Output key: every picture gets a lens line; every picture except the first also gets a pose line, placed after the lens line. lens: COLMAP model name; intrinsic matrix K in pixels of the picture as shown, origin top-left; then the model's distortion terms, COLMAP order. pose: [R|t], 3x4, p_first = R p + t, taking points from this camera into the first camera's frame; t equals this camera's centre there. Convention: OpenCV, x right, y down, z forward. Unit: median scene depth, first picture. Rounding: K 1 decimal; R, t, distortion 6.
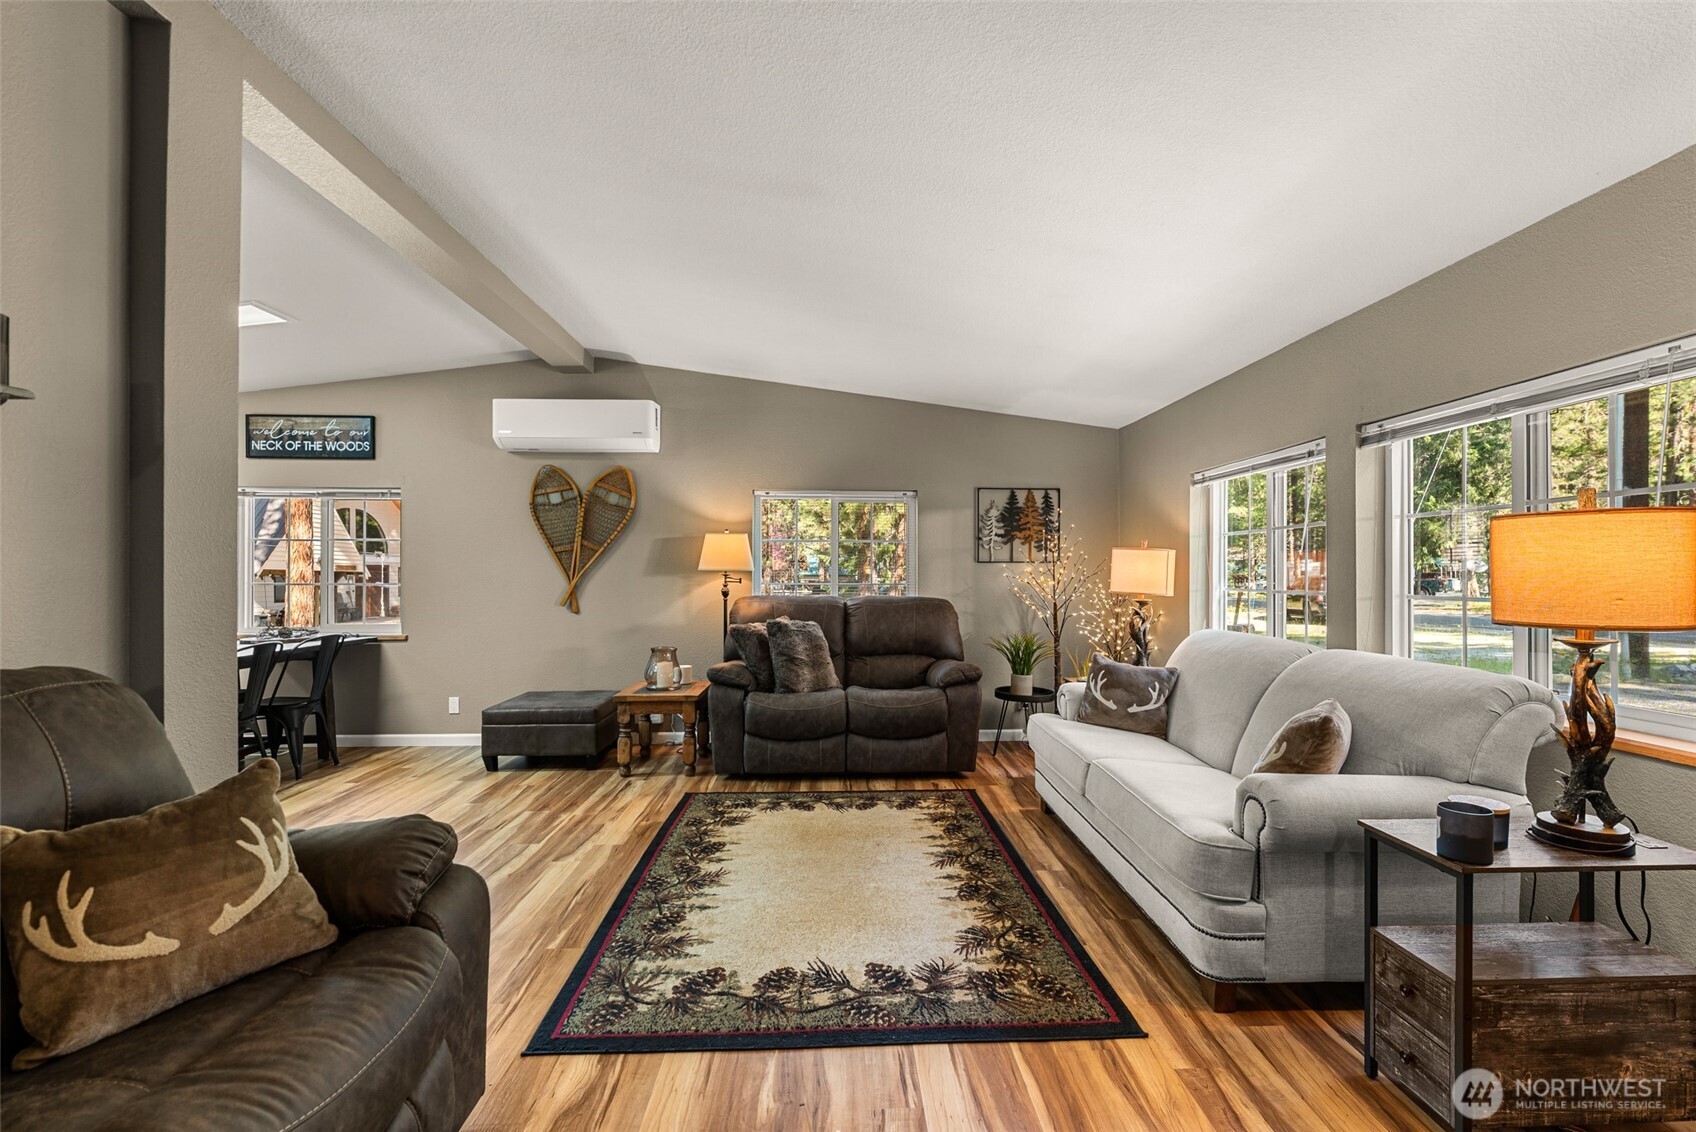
lens RADIAL K [[737.2, 0, 859.8], [0, 737.2, 569.5], [0, 0, 1]] dist [0.002041, -0.000096]
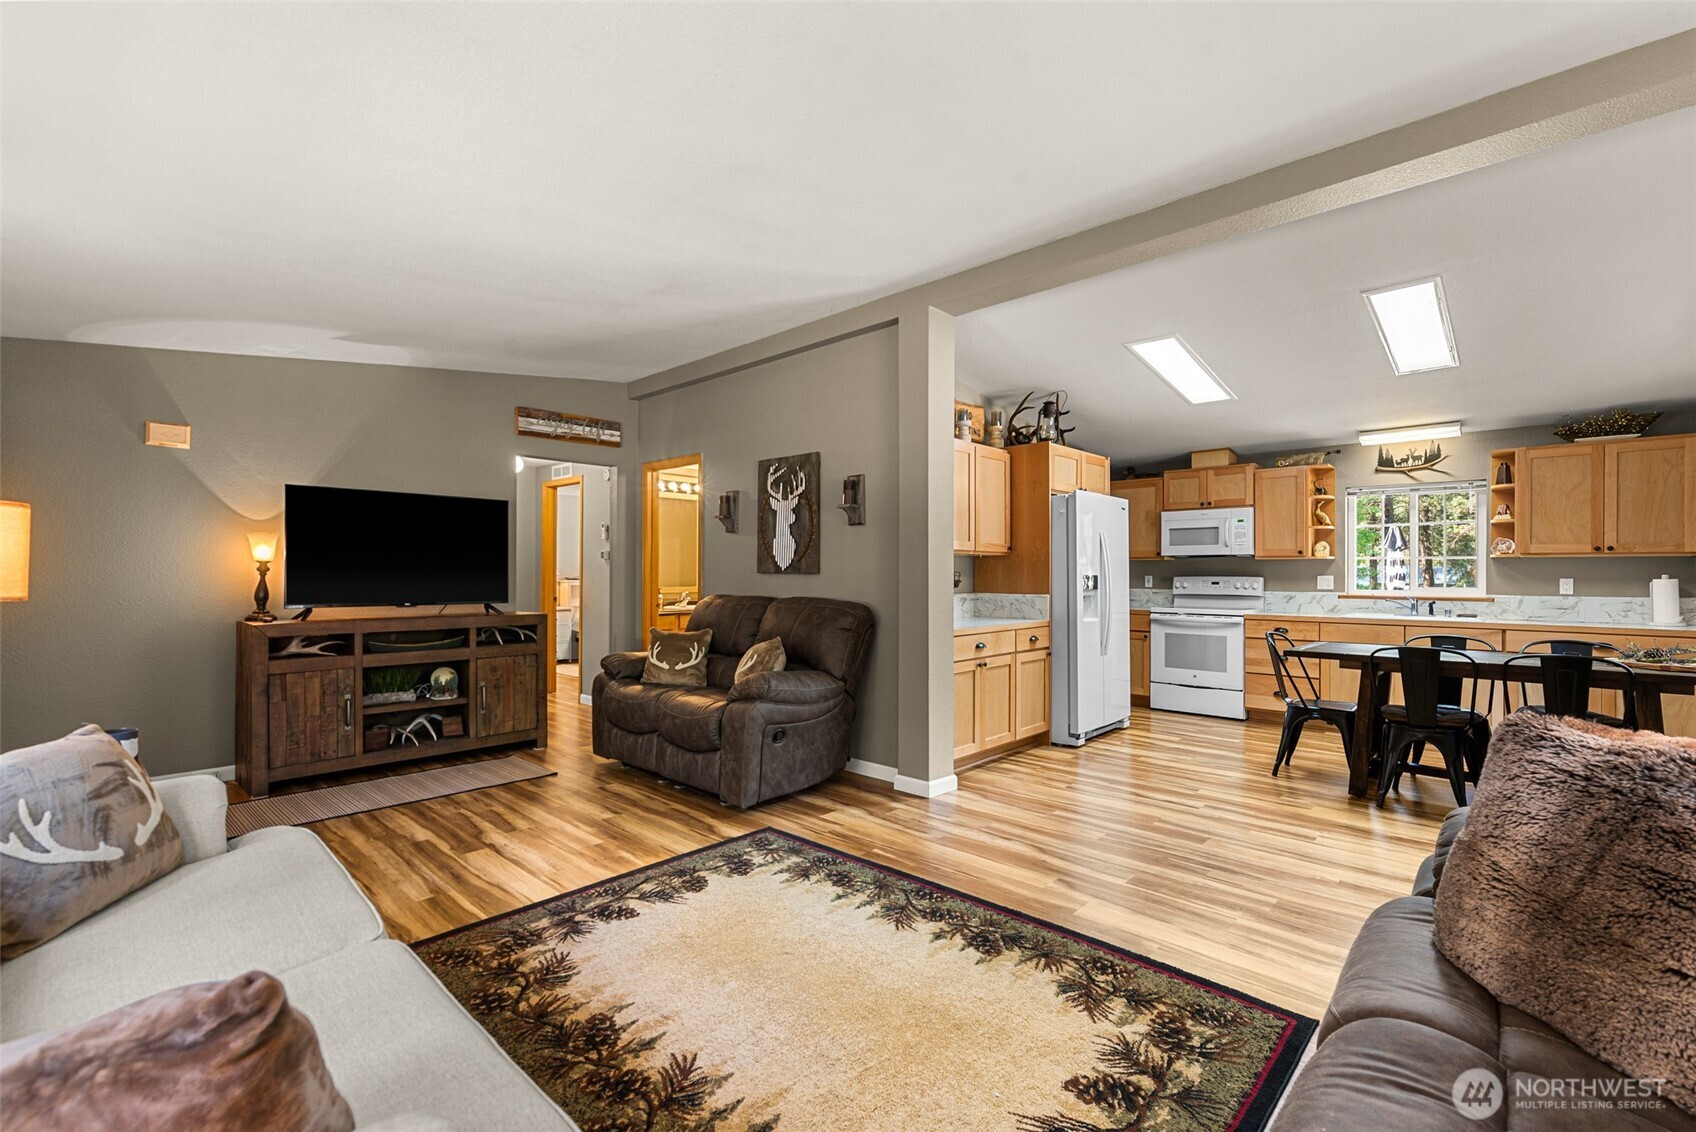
lens RADIAL K [[737.2, 0, 859.8], [0, 737.2, 569.5], [0, 0, 1]] dist [0.002041, -0.000096]
pose [[-0.706907, -0.008552, -0.707255, 0.339128], [-0.002705, 0.999952, -0.009387, 0.015721], [0.707301, -0.004723, -0.706896, 1.211988]]
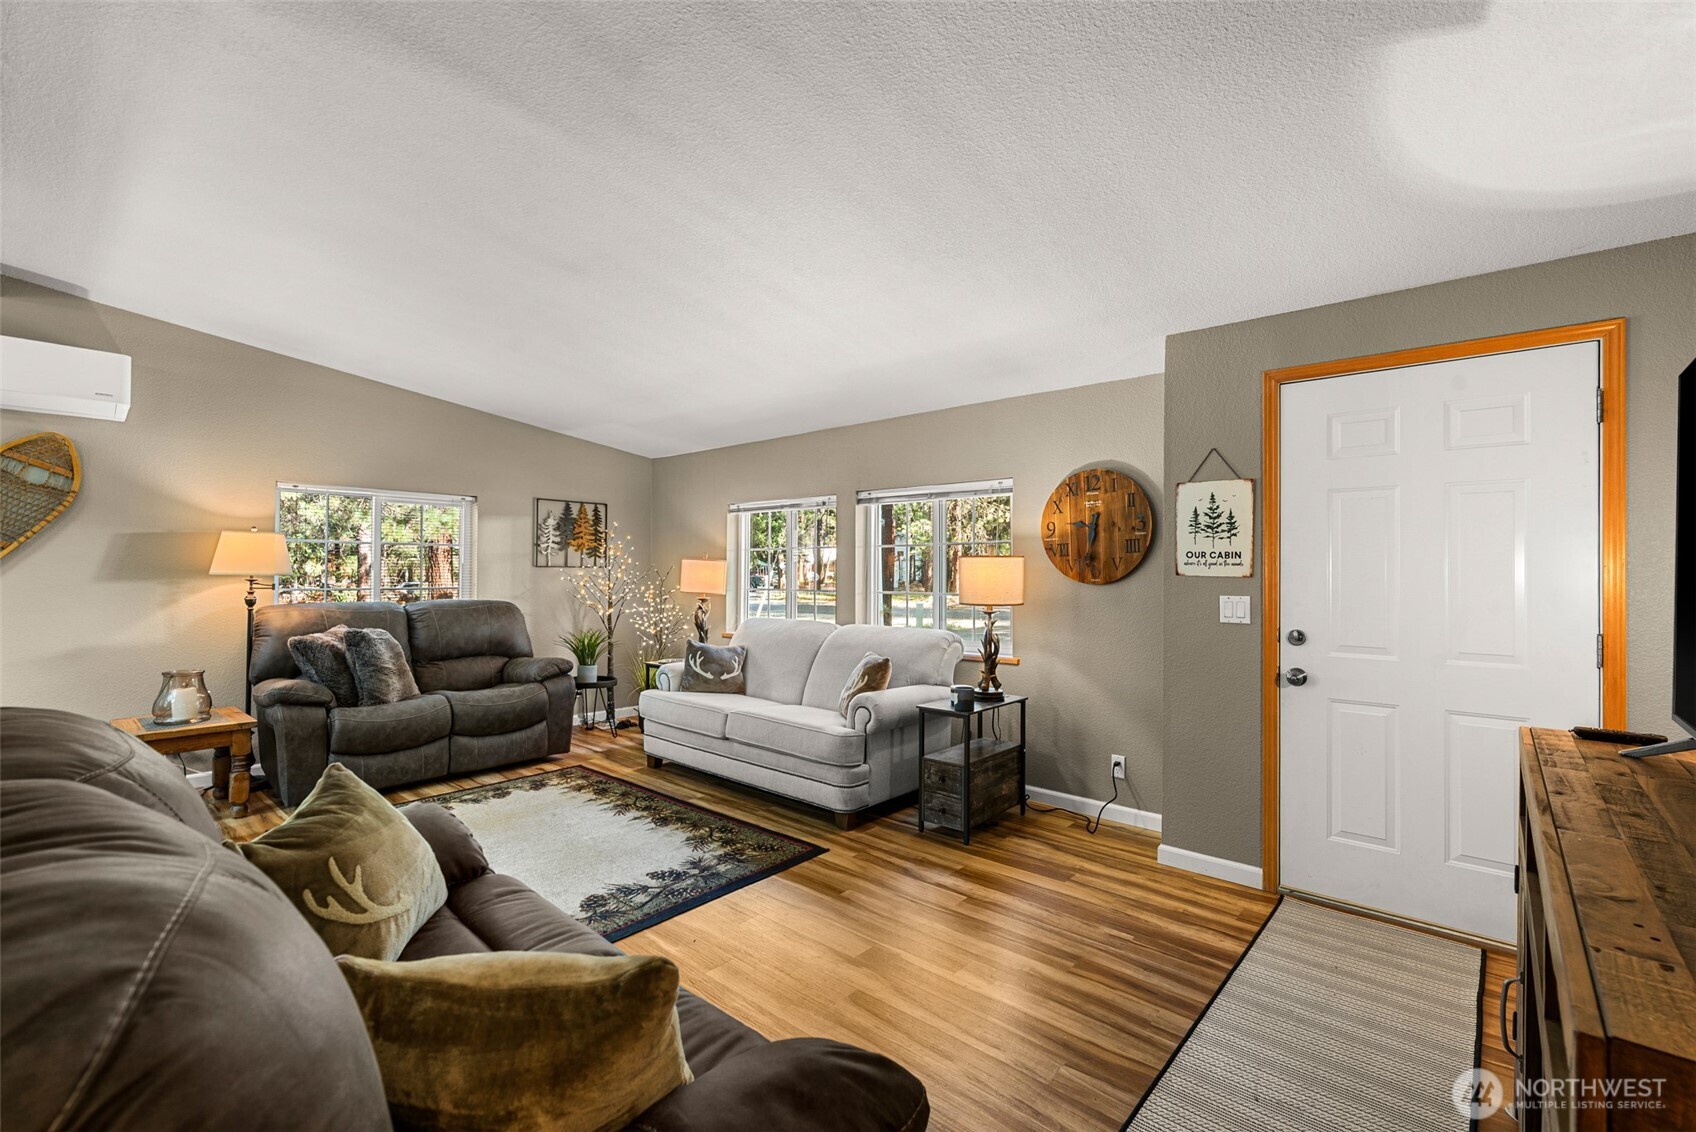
lens RADIAL K [[730.2, 0, 858.9], [0, 730.2, 564.0], [0, 0, 1]] dist [0.001464, -0.000163]
pose [[0.685286, 0.009458, 0.728213, -0.417716], [-0.006477, 0.999955, -0.006892, -0.013464], [-0.728245, 0.000007, 0.685316, -0.114571]]
